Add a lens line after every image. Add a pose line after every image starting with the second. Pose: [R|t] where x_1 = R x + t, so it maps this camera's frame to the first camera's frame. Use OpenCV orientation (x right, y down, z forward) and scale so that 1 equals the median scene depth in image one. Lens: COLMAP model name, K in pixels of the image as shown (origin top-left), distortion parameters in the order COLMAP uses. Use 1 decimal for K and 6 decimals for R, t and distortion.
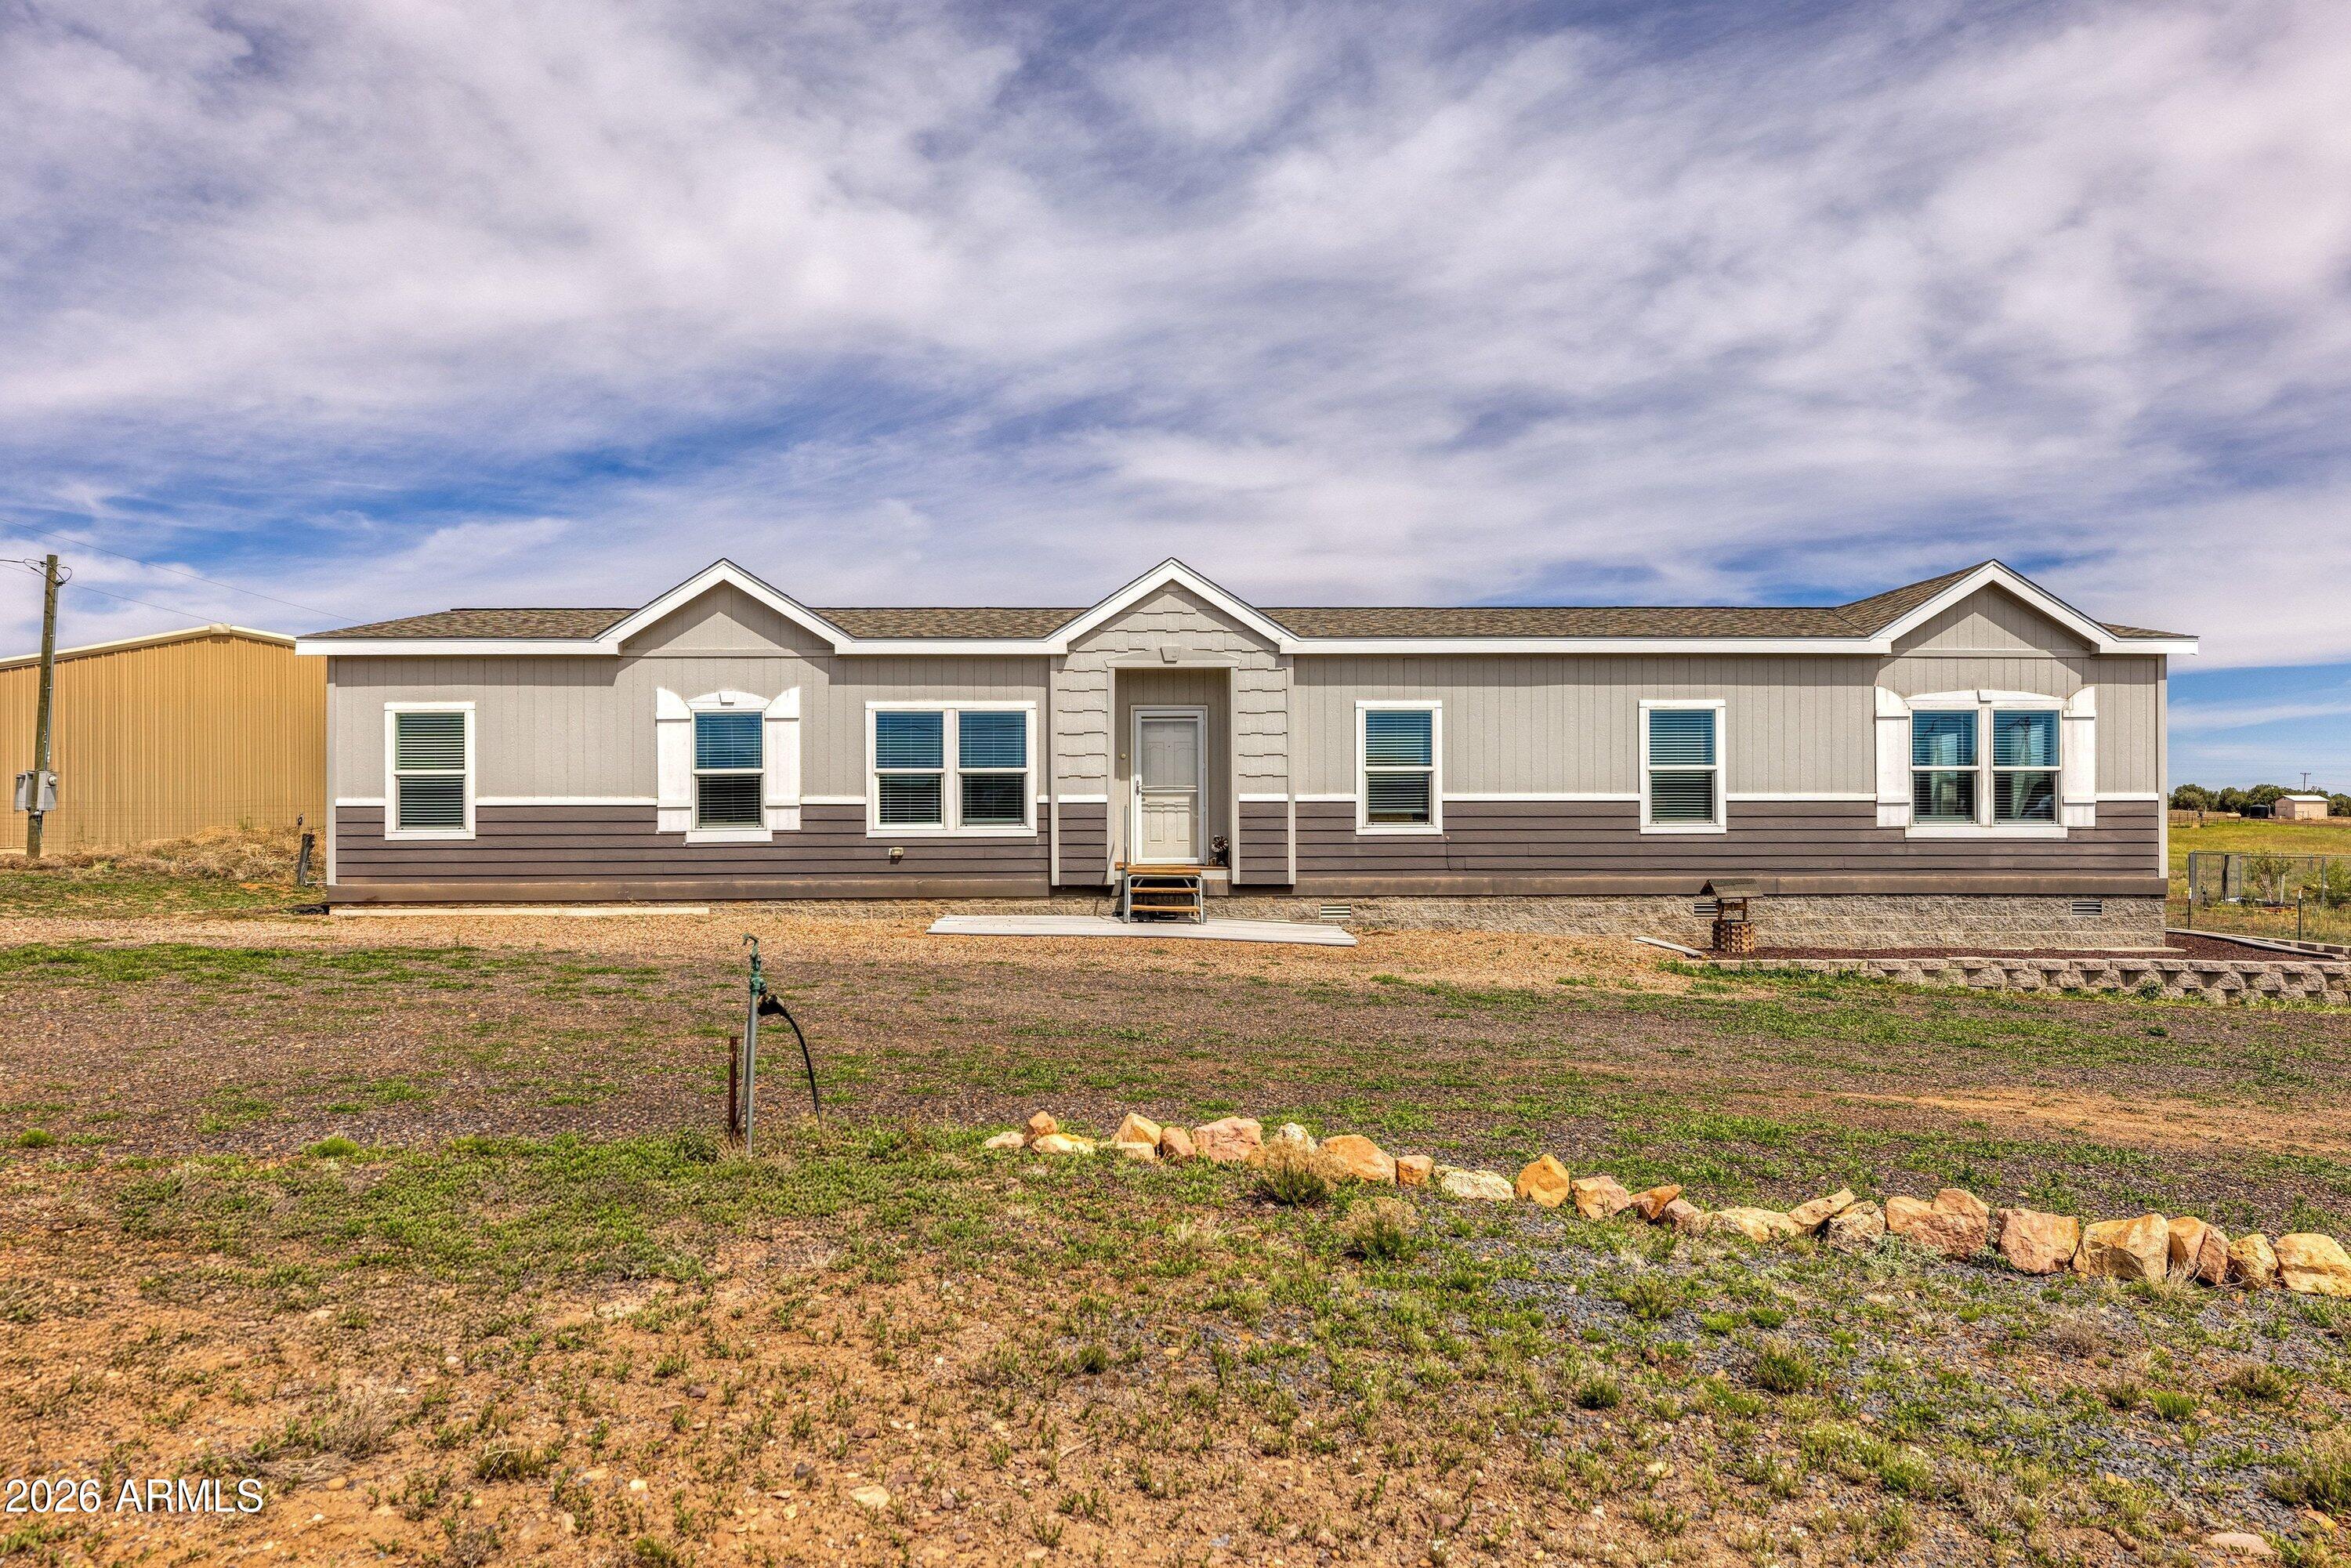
lens RADIAL K [[1769.0, 0, 1180.9], [0, 1769.0, 789.8], [0, 0, 1]] dist [0.007746, 0.003369]
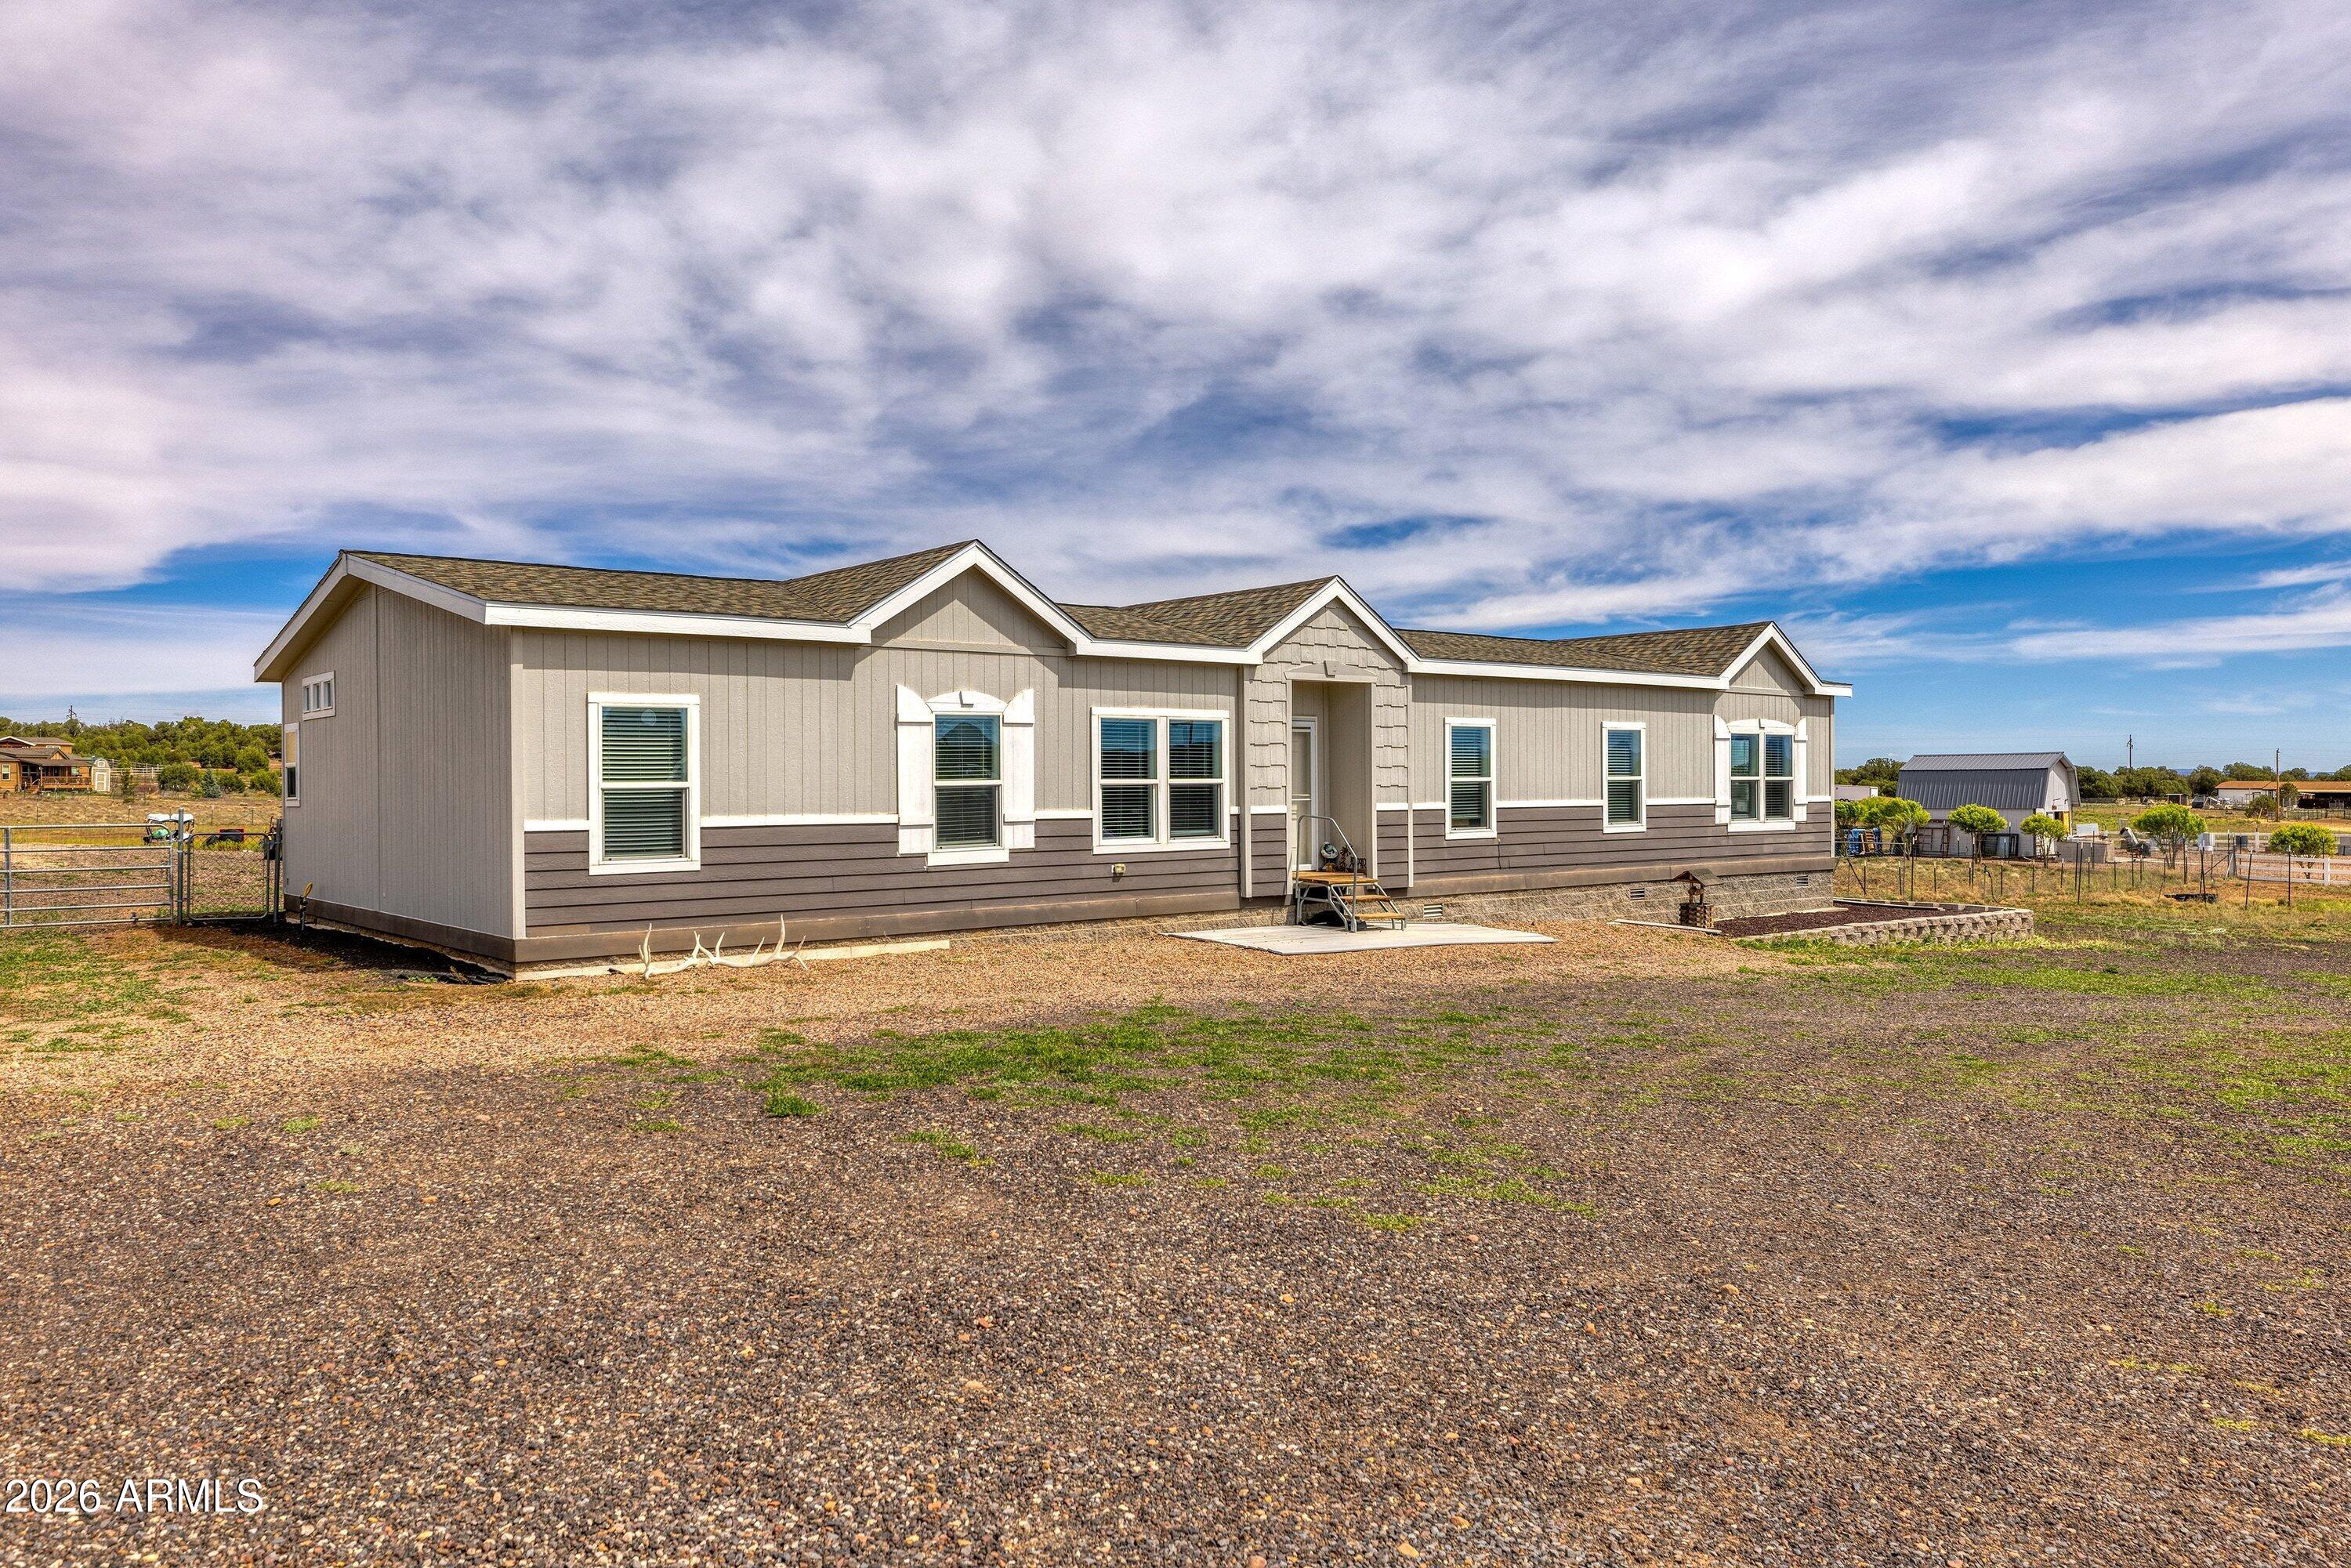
lens RADIAL K [[1769.0, 0, 1180.9], [0, 1769.0, 789.8], [0, 0, 1]] dist [0.007746, 0.003369]
pose [[0.774613, -0.004202, 0.632422, -0.724659], [-0.010045, 0.999770, 0.018946, -0.024619], [-0.632356, -0.021028, 0.774393, 0.255904]]
